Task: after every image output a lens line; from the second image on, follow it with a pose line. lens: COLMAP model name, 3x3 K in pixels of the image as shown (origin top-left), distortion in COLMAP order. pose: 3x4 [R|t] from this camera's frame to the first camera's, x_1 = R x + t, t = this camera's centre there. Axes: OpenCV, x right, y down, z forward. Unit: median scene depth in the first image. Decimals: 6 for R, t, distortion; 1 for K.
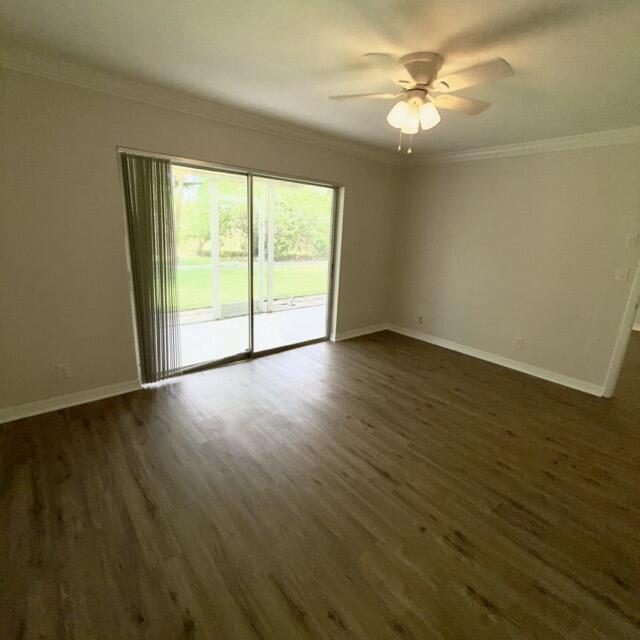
lens RADIAL K [[340.3, 0, 320.6], [0, 340.3, 318.5], [0, 0, 1]] dist [0.000343, 0.001821]
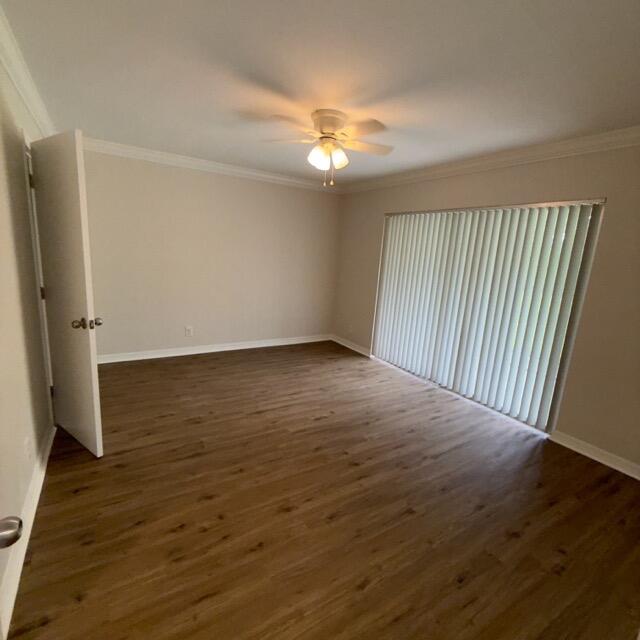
lens RADIAL K [[340.3, 0, 320.6], [0, 340.3, 318.5], [0, 0, 1]] dist [0.000343, 0.001821]
pose [[-0.151236, 0.133702, -0.979414, 1.414671], [-0.321958, 0.930121, 0.176688, -0.233726], [0.934597, 0.342051, -0.097622, 1.174574]]
